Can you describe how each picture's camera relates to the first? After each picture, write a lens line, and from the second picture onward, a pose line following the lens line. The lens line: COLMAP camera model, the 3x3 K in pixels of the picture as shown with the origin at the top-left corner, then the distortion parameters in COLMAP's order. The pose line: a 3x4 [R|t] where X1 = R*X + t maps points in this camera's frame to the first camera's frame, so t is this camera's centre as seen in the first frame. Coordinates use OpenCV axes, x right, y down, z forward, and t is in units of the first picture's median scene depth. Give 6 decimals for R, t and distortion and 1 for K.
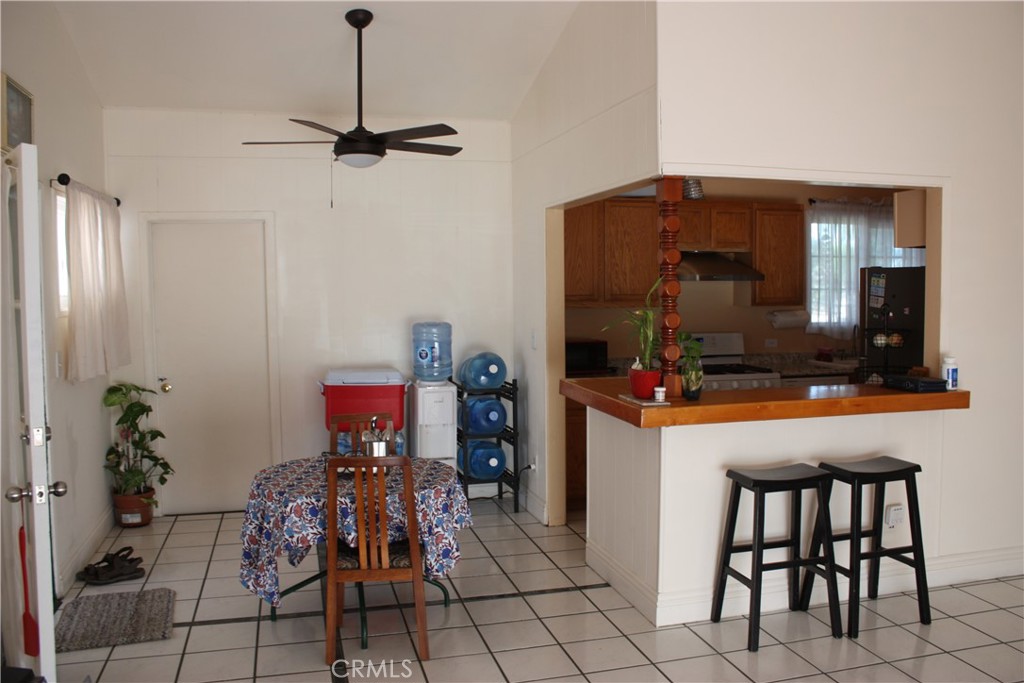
lens RADIAL K [[870.4, 0, 528.2], [0, 870.4, 335.9], [0, 0, 1]] dist [-0.150229, 0.131956]
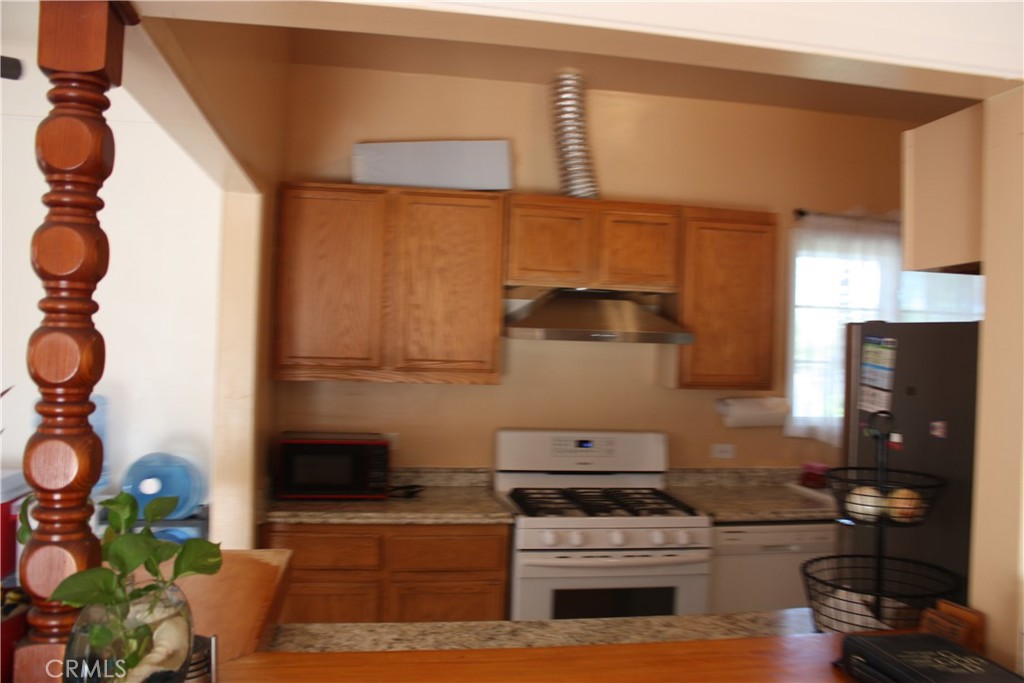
lens RADIAL K [[870.4, 0, 528.2], [0, 870.4, 335.9], [0, 0, 1]] dist [-0.150229, 0.131956]
pose [[0.996091, 0.038273, -0.079615, 0.210057], [-0.043256, 0.997148, -0.061846, -0.030296], [0.077020, 0.065049, 0.994905, 0.432844]]
